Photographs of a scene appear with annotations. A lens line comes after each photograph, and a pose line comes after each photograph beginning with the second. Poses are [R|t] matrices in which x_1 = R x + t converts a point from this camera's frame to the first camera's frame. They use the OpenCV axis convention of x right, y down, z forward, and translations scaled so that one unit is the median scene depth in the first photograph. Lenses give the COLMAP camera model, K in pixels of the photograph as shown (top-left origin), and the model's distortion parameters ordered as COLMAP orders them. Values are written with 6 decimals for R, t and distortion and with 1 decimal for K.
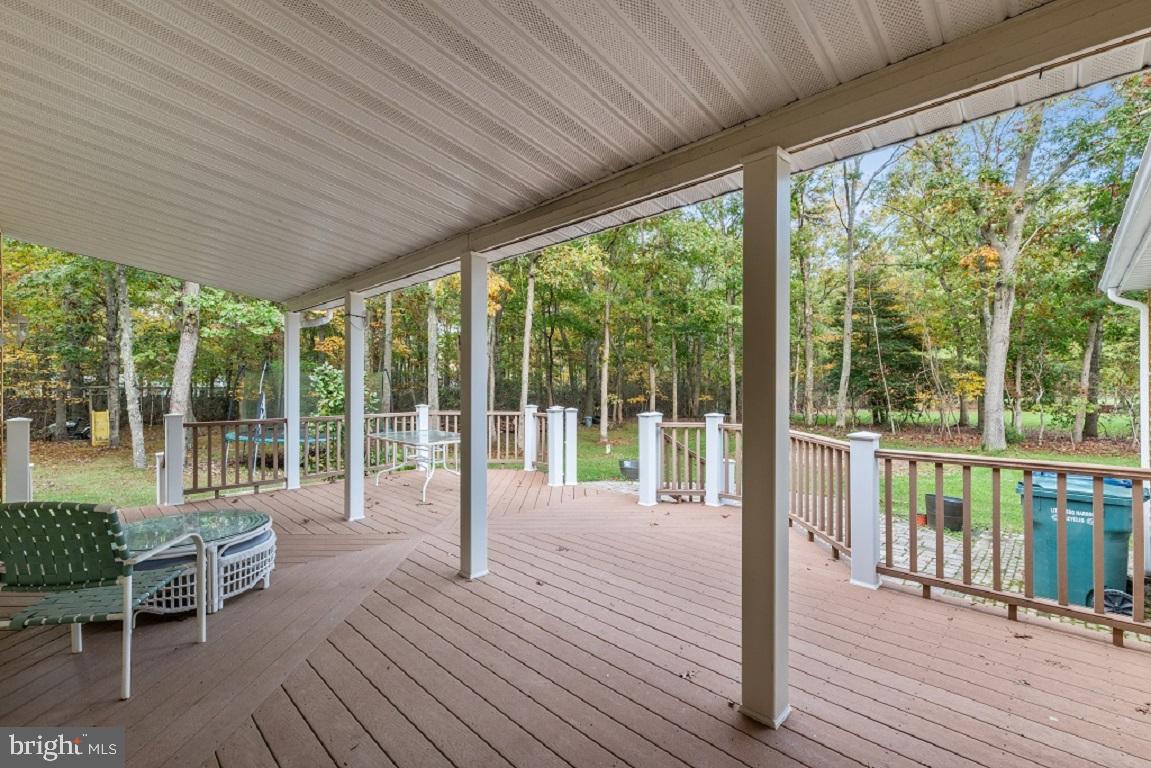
lens RADIAL K [[497.8, 0, 581.3], [0, 497.8, 386.5], [0, 0, 1]] dist [-0.001074, -0.000116]
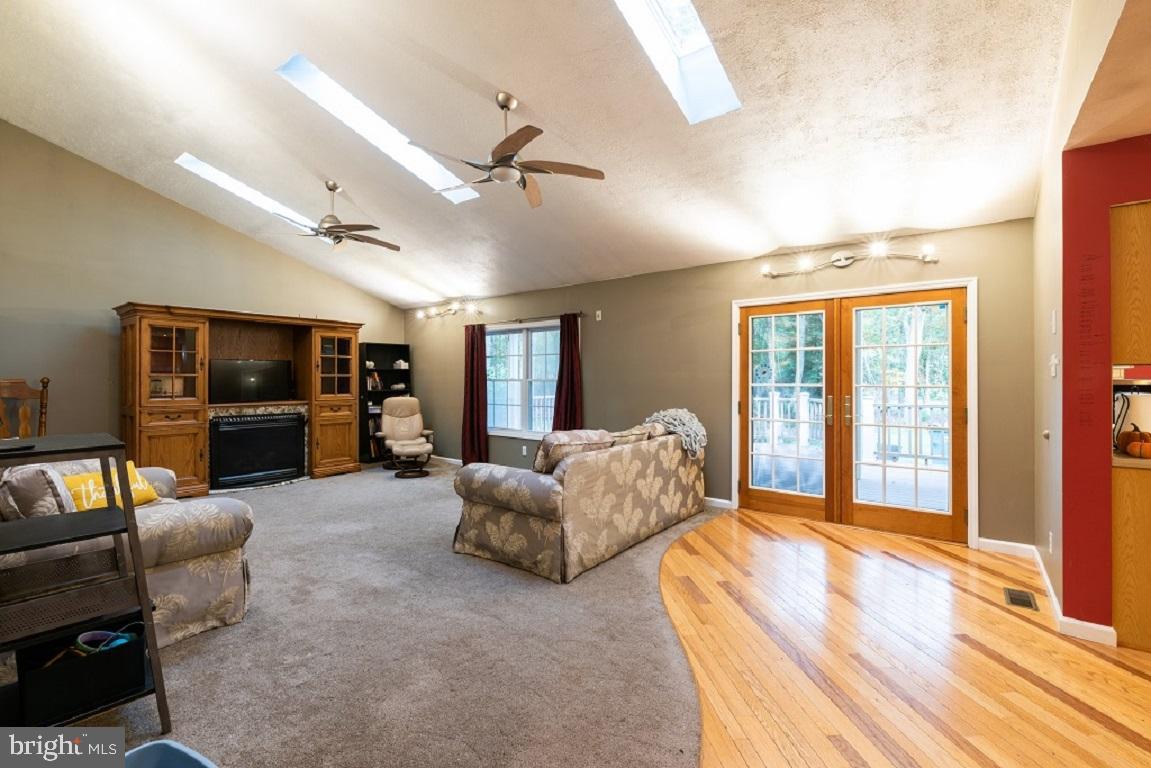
lens RADIAL K [[497.8, 0, 576.6], [0, 497.8, 376.7], [0, 0, 1]] dist [-0.001074, -0.000116]
pose [[0.994361, 0.000821, 0.106044, -0.208729], [0.000024, 0.999968, -0.007962, 0.003129], [-0.106047, 0.007920, 0.994330, -0.238212]]
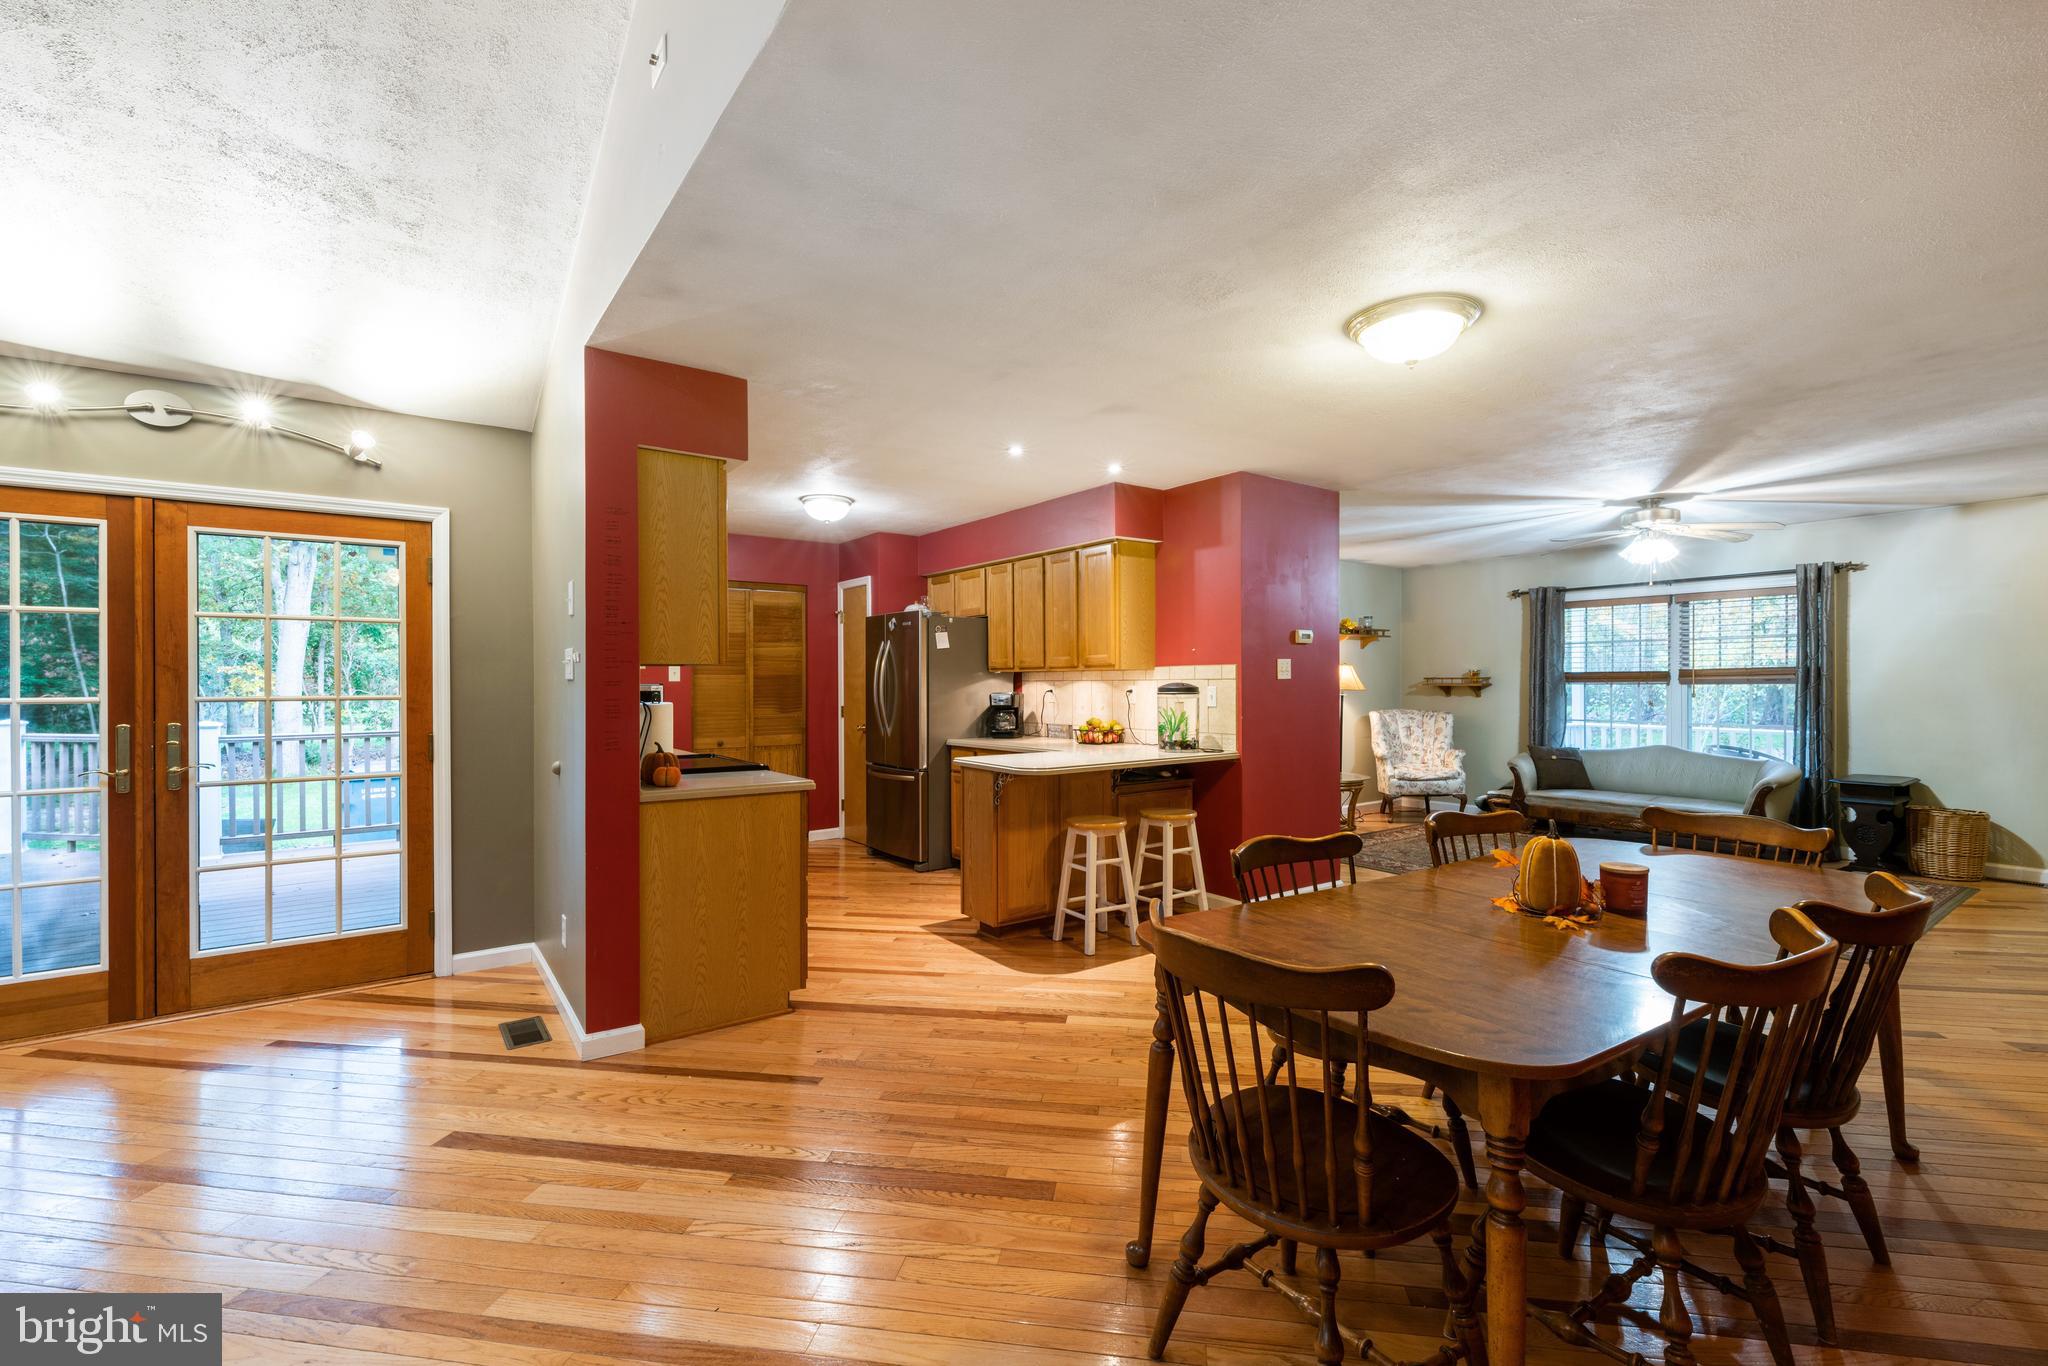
lens RADIAL K [[885.7, 0, 1040.5], [0, 885.7, 685.6], [0, 0, 1]] dist [-0.001074, -0.000116]
pose [[0.161213, -0.002880, 0.986915, -0.209917], [0.005178, 0.999984, 0.002072, 0.003152], [-0.986906, 0.004776, 0.161225, -0.225767]]
